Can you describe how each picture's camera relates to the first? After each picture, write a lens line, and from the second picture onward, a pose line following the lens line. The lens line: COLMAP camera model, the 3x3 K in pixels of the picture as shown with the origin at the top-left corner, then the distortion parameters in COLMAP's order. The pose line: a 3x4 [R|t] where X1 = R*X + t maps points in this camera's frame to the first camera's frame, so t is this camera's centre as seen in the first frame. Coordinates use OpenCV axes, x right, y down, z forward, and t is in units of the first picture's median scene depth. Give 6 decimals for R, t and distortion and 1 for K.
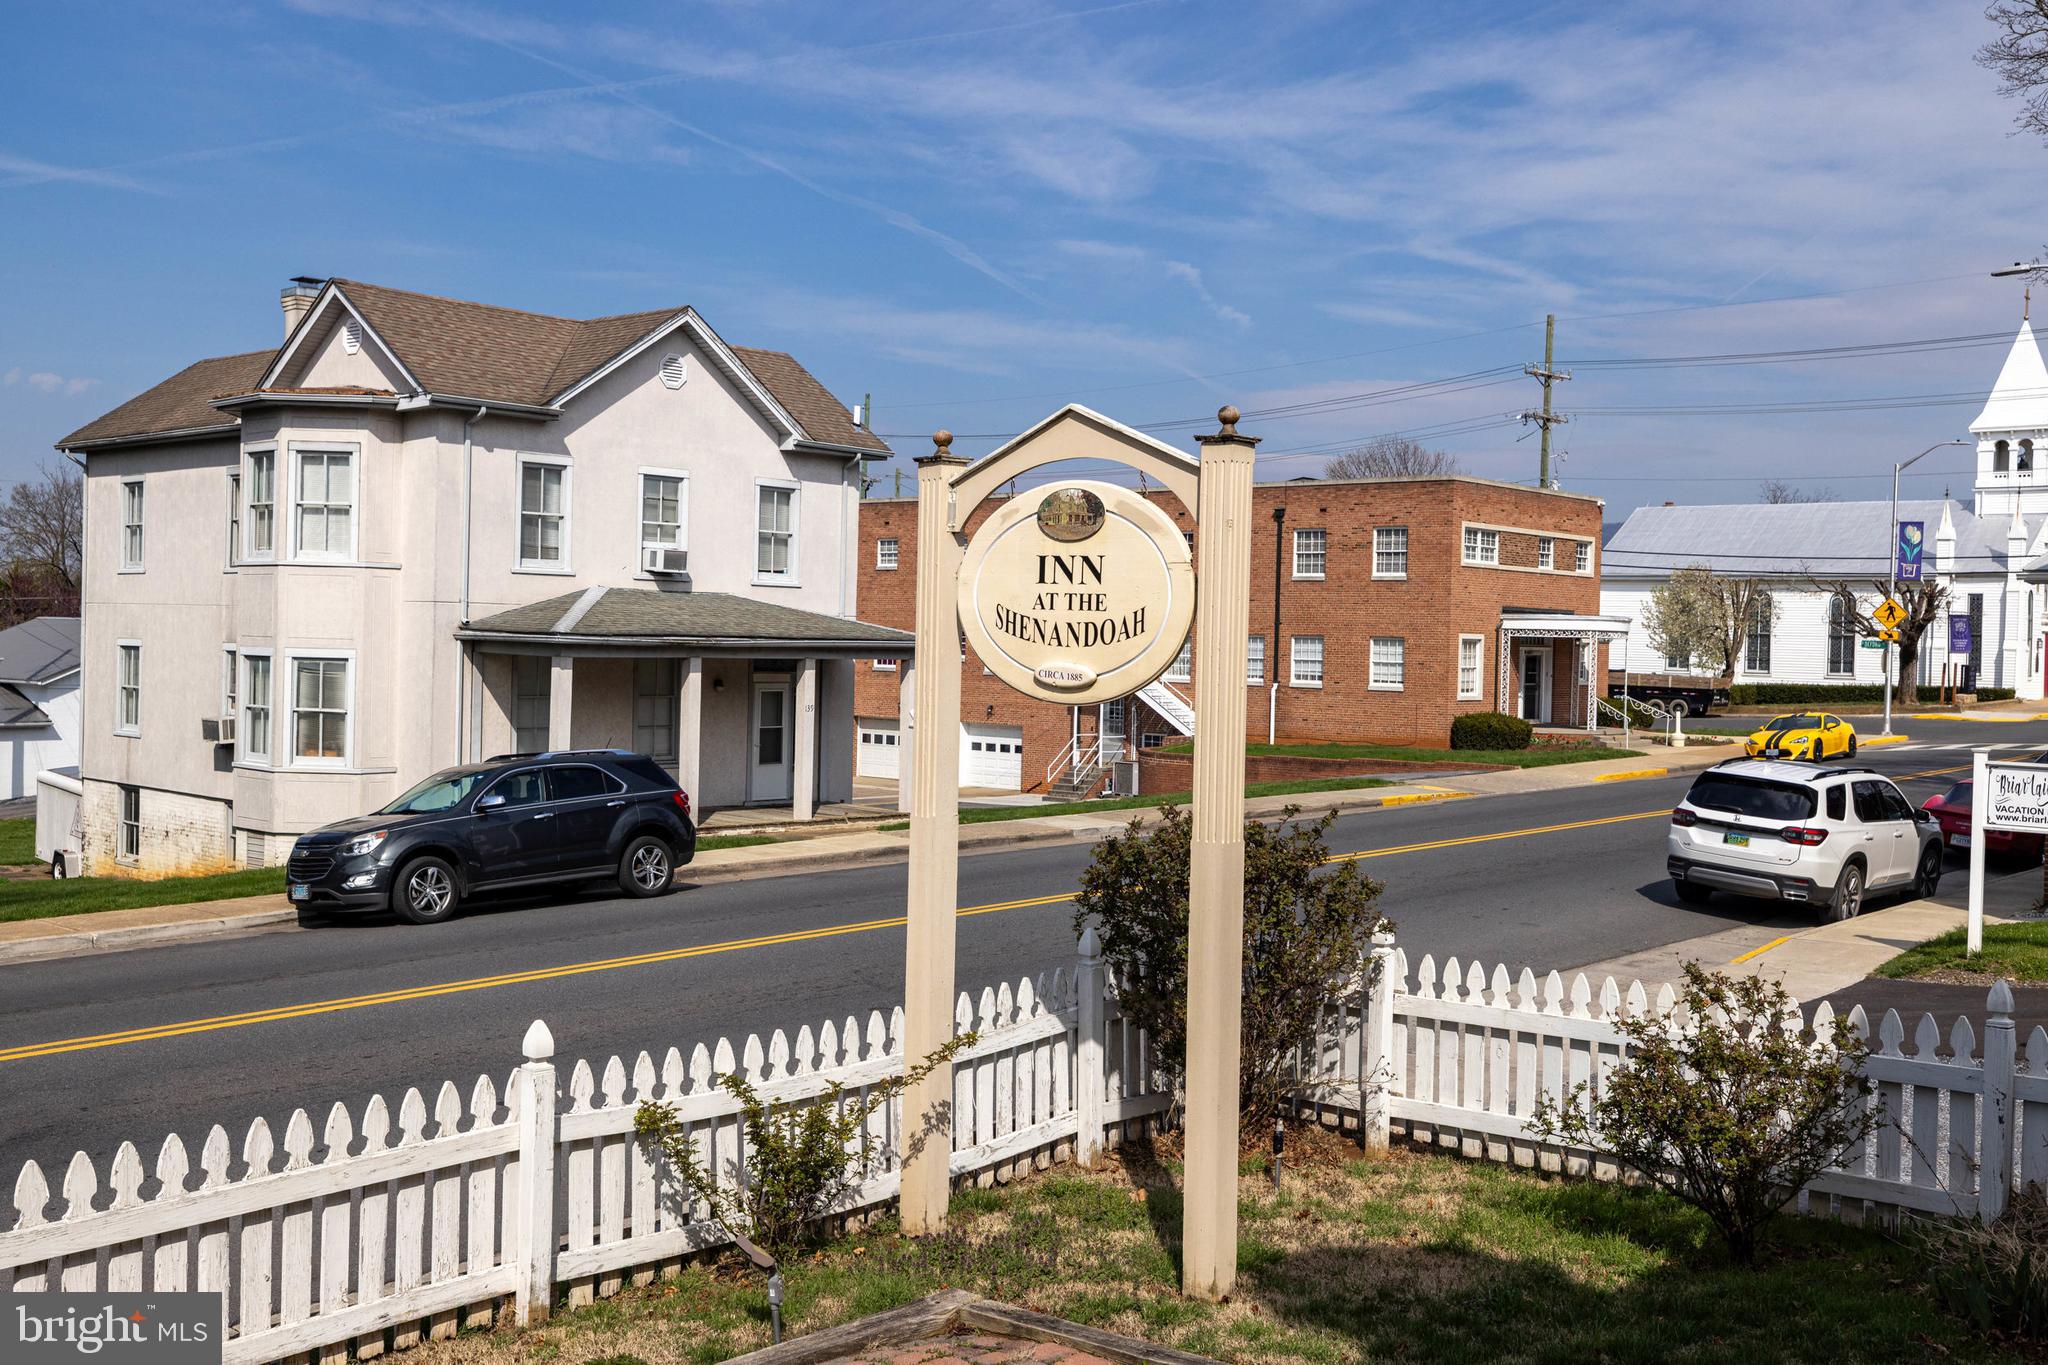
lens RADIAL K [[2054.8, 0, 1032.6], [0, 2054.8, 676.7], [0, 0, 1]] dist [-0.020546, 0.000000]
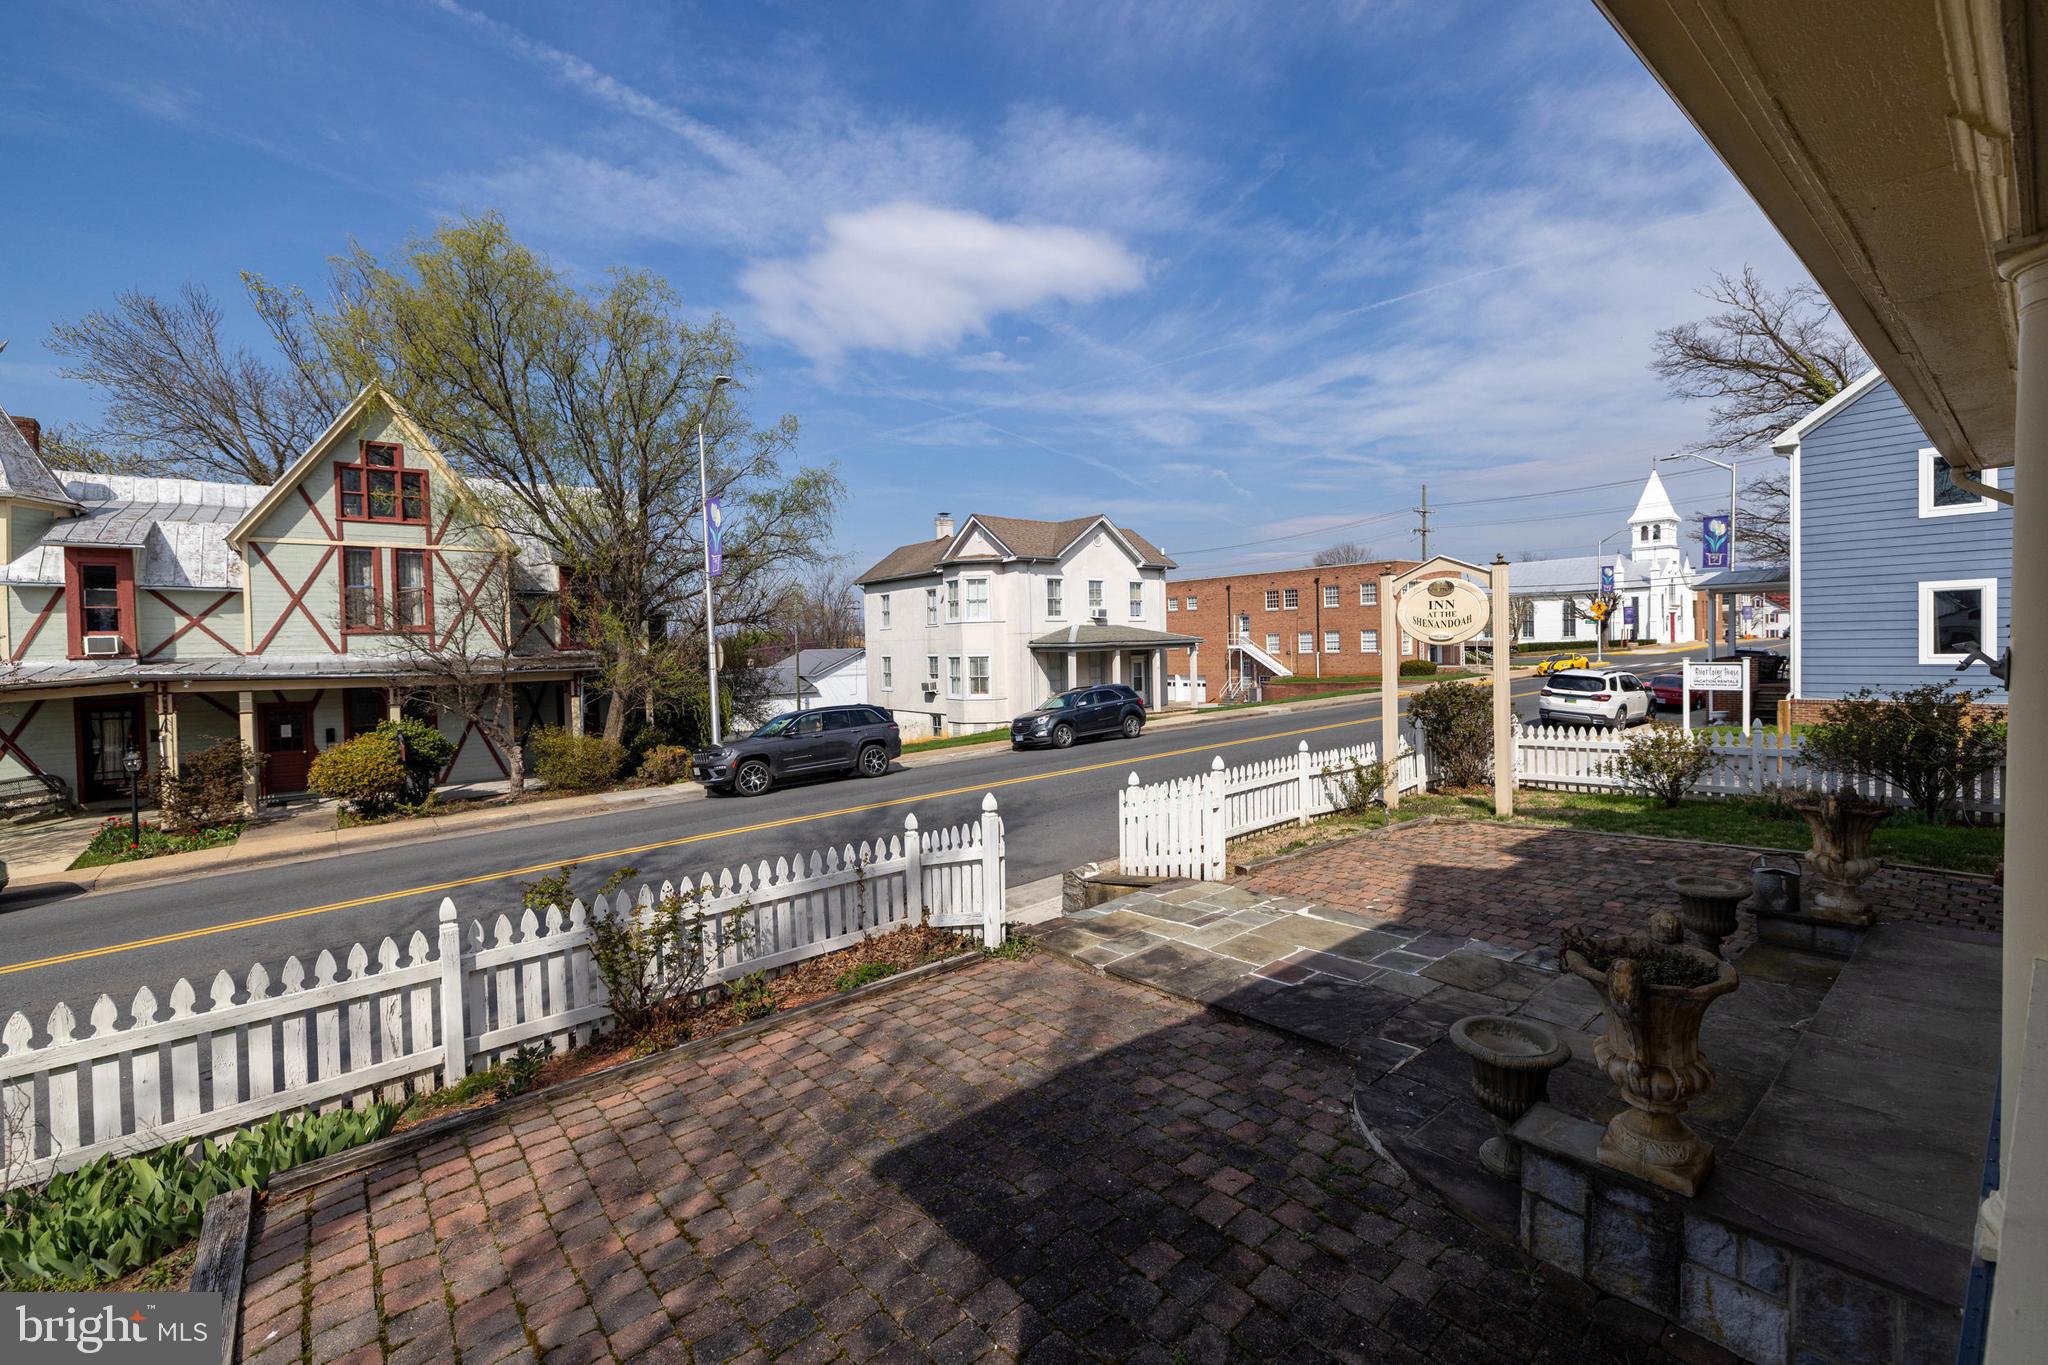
lens RADIAL K [[909.1, 0, 999.2], [0, 909.1, 660.5], [0, 0, 1]] dist [-0.000284, 0.001616]
pose [[0.985973, -0.047049, -0.160136, -0.116630], [0.046678, 0.998891, -0.006075, 0.003629], [0.160244, -0.001485, 0.987076, -0.146172]]
